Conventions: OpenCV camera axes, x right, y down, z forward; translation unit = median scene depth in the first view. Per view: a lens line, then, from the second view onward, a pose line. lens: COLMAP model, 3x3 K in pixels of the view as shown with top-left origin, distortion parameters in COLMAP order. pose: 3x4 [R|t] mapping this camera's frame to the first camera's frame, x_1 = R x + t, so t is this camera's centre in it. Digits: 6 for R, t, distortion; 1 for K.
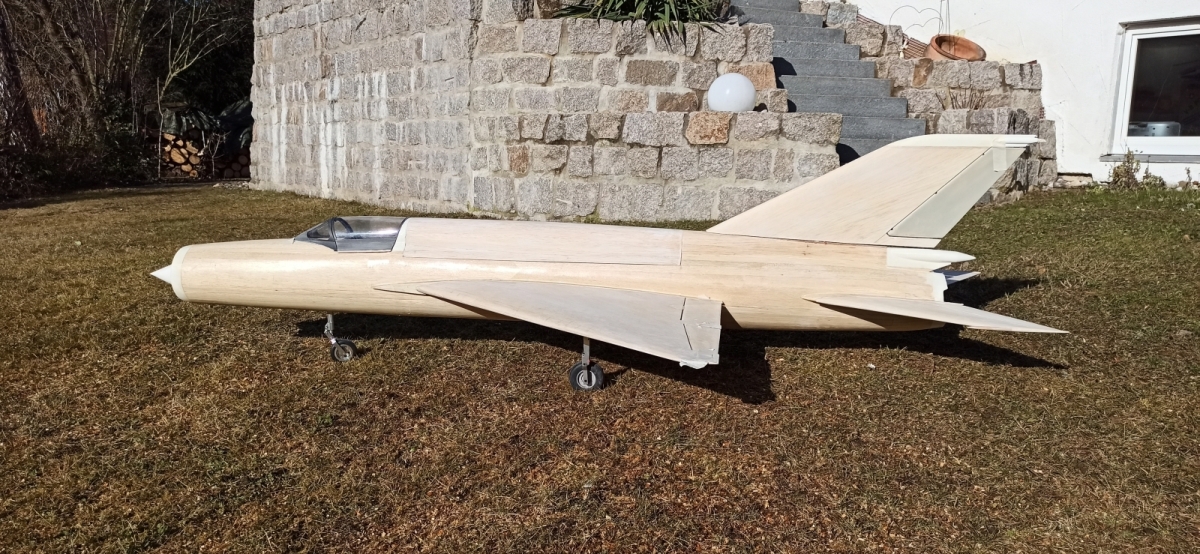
lens RADIAL K [[872.0, 0, 605.2], [0, 872.0, 275.4], [0, 0, 1]] dist [0.048392, -0.049243]
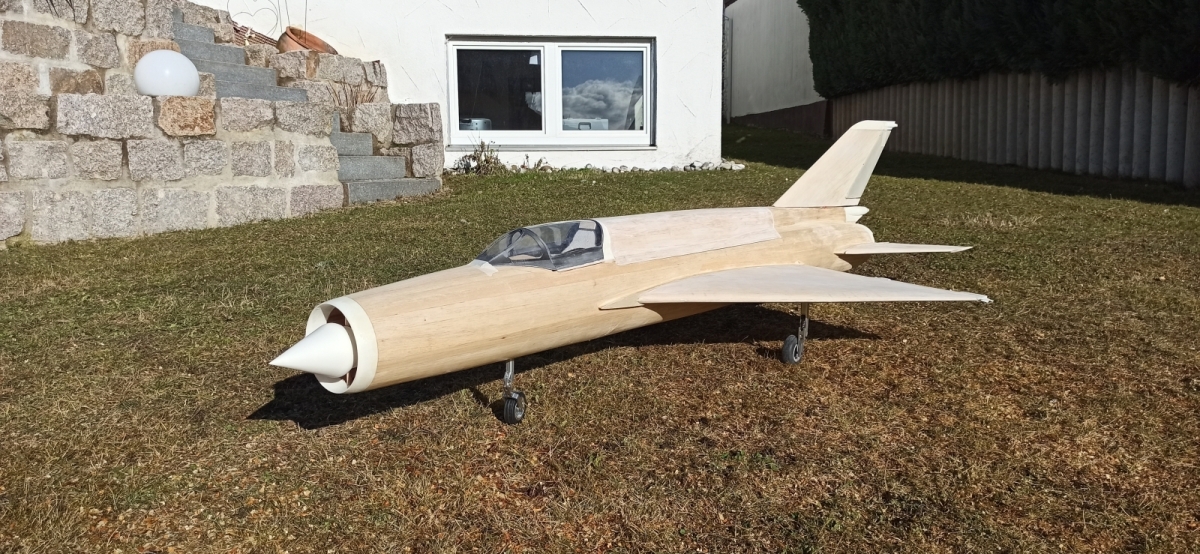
lens RADIAL K [[872.0, 0, 604.7], [0, 872.0, 273.0], [0, 0, 1]] dist [0.048392, -0.049243]
pose [[0.542902, -0.134480, 0.828959, -0.361355], [0.134099, 0.988312, 0.072507, -0.029141], [-0.829021, 0.071799, 0.554590, 0.218607]]
